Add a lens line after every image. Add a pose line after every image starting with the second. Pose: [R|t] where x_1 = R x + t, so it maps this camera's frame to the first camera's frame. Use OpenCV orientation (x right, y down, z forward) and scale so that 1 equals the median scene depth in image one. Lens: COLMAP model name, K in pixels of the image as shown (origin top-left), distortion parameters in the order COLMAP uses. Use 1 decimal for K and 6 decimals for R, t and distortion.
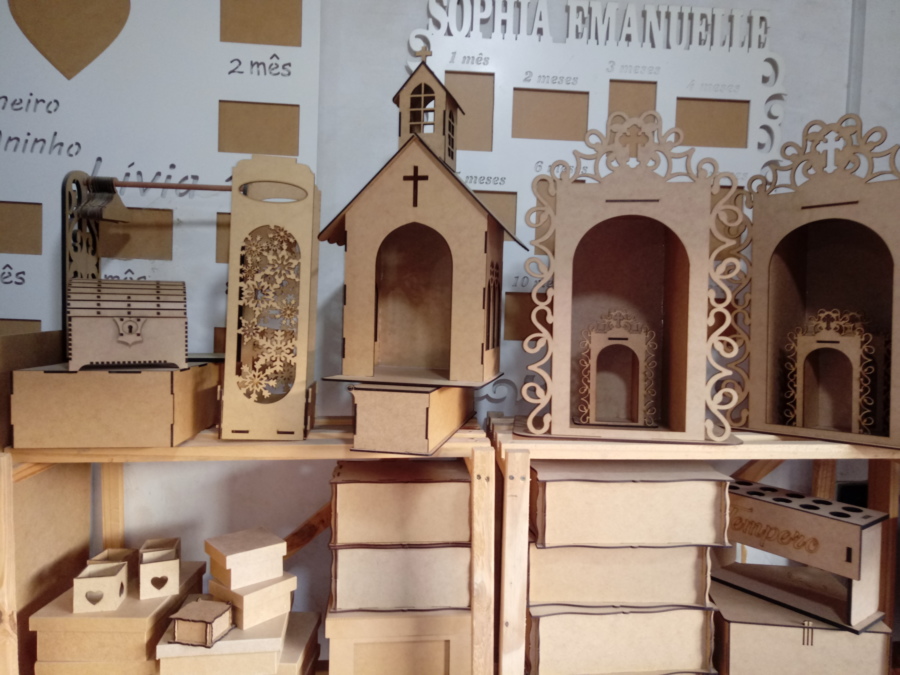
lens RADIAL K [[727.0, 0, 450.0], [0, 727.0, 337.5], [0, 0, 1]] dist [0.052953, -0.000156]
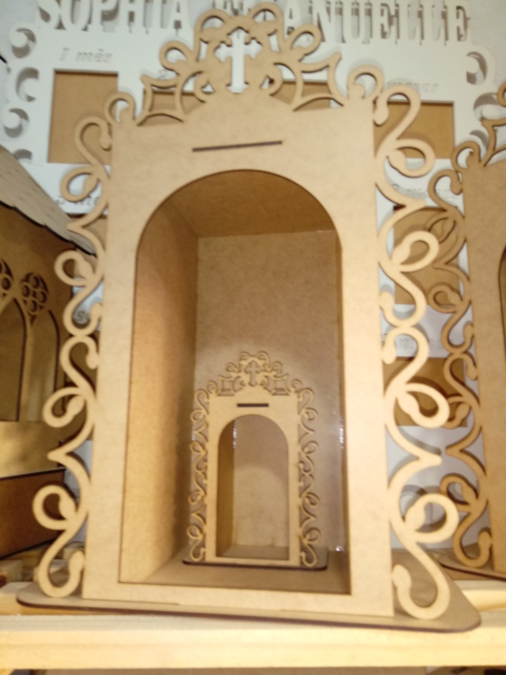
lens RADIAL K [[545.2, 0, 252.9], [0, 545.2, 326.8], [0, 0, 1]] dist [0.052953, -0.000156]
pose [[0.999422, -0.017477, -0.029154, 0.265443], [0.010686, 0.975758, -0.218590, 0.039164], [0.032268, 0.218152, 0.975381, 0.606198]]
